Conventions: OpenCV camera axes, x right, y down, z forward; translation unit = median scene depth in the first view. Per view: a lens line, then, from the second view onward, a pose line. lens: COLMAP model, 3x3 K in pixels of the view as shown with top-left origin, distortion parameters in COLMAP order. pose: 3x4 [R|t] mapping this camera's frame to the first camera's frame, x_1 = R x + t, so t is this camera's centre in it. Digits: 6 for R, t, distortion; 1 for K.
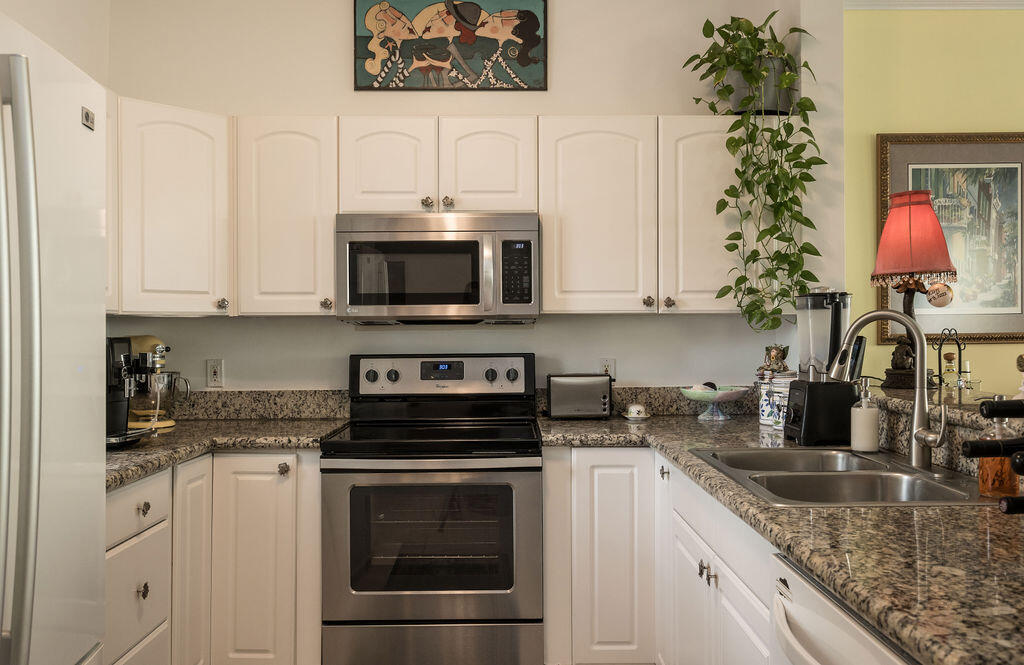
lens RADIAL K [[860.9, 0, 513.7], [0, 860.9, 330.7], [0, 0, 1]] dist [0.006503, -0.015649]
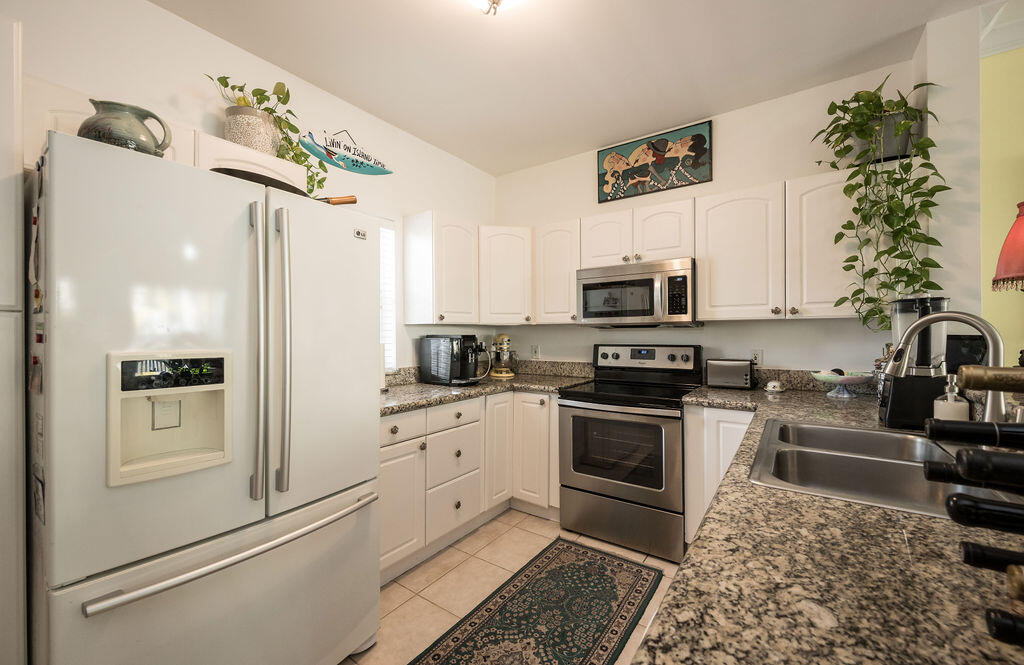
lens RADIAL K [[402.4, 0, 513.4], [0, 402.4, 332.6], [0, 0, 1]] dist [0.000458, 0.000034]
pose [[0.811397, -0.000875, -0.584495, 0.193827], [0.003708, 0.999986, 0.003650, -0.001554], [0.584484, -0.005129, 0.811389, 0.195838]]
